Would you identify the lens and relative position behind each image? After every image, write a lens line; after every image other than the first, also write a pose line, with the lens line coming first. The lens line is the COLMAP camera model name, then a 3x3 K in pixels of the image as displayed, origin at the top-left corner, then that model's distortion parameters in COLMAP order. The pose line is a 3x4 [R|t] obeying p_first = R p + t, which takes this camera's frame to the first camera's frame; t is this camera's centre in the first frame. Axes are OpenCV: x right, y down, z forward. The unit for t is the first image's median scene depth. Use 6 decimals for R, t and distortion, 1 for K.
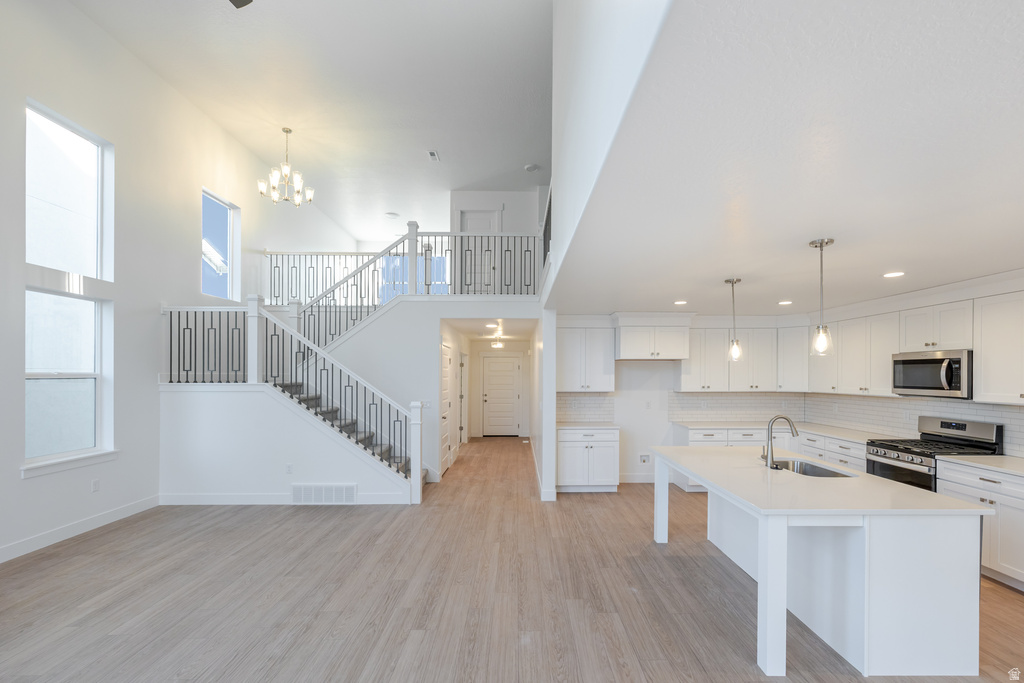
lens RADIAL K [[455.3, 0, 521.7], [0, 455.3, 377.4], [0, 0, 1]] dist [-0.000309, 0.000001]
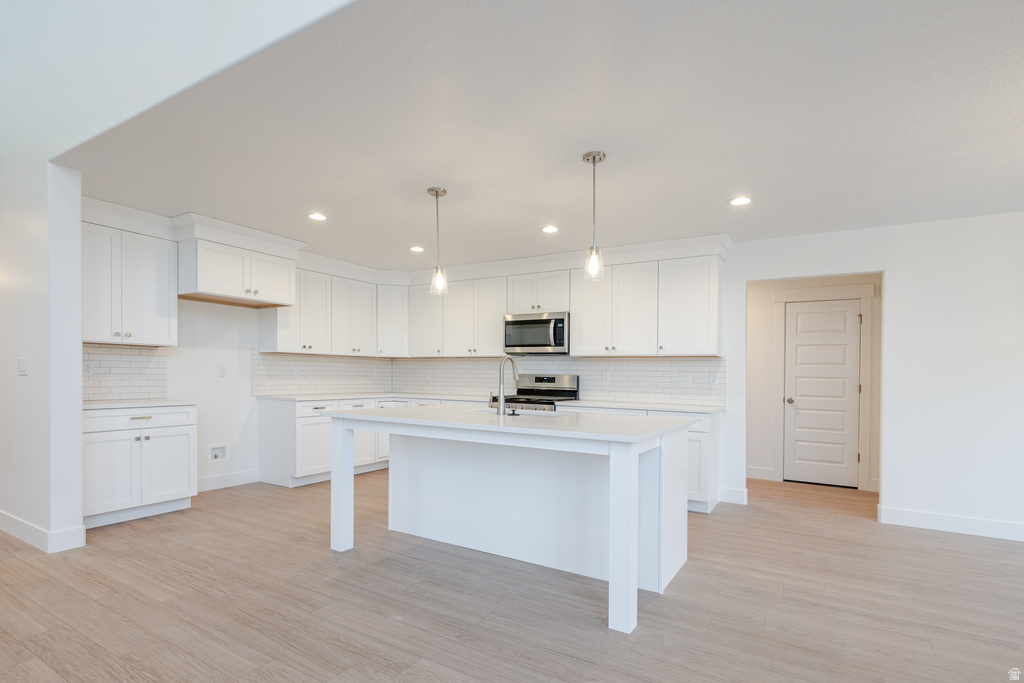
lens RADIAL K [[514.0, 0, 506.4], [0, 514.0, 385.9], [0, 0, 1]] dist [-0.001104, -0.000403]
pose [[0.529377, -0.008561, 0.848344, -0.211362], [-0.009920, 0.999818, 0.016280, 0.099019], [-0.848329, -0.017034, 0.529196, 0.379327]]
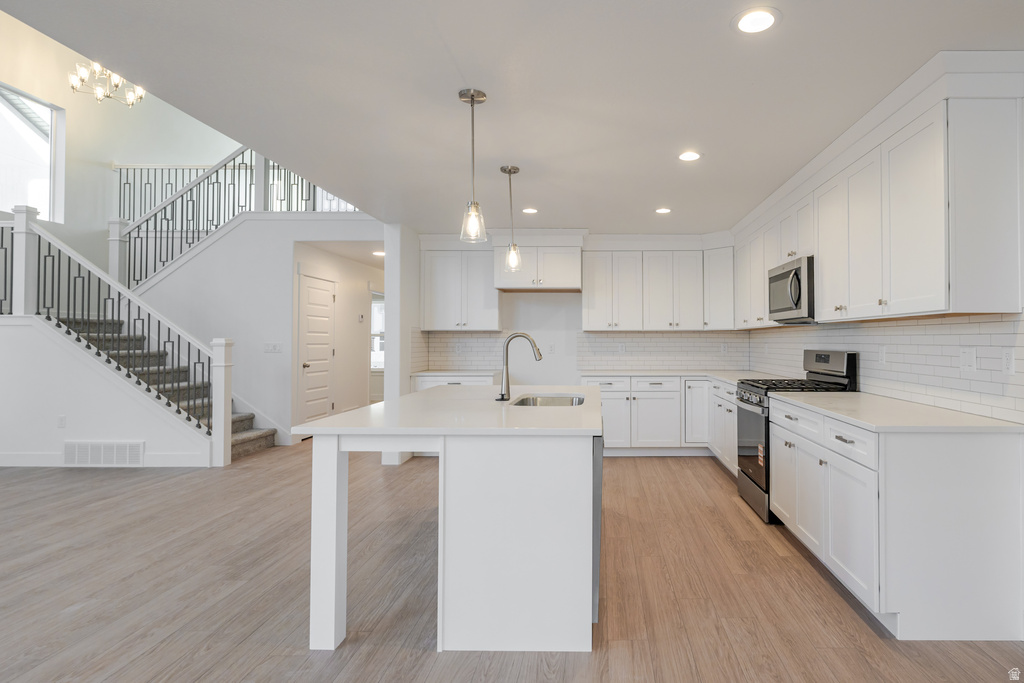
lens RADIAL K [[559.1, 0, 595.9], [0, 559.1, 330.2], [0, 0, 1]] dist [-0.002349, 0.001052]
pose [[0.999876, -0.000047, -0.015760, 0.560538], [-0.000363, 0.999662, -0.026014, 0.081013], [0.015756, 0.026016, 0.999537, 0.035286]]
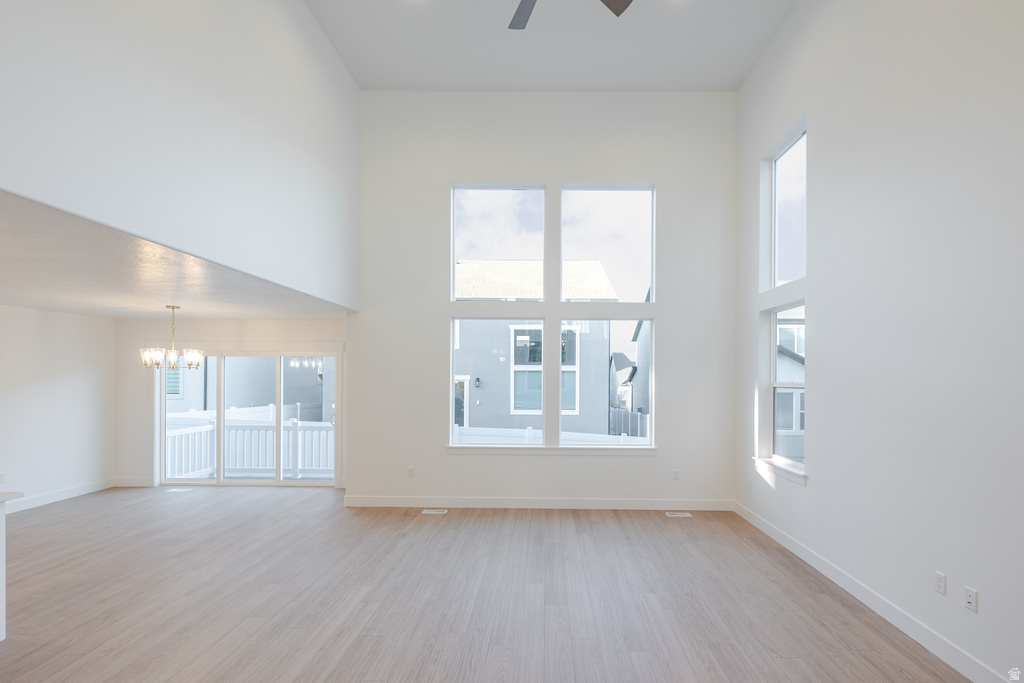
lens RADIAL K [[452.1, 0, 542.6], [0, 452.1, 376.0], [0, 0, 1]] dist [0.001547, 0.000249]
pose [[-0.999784, -0.008282, 0.019066, -0.465918], [-0.008123, 0.999932, 0.008364, -0.021209], [-0.019134, 0.008208, -0.999783, 1.160798]]
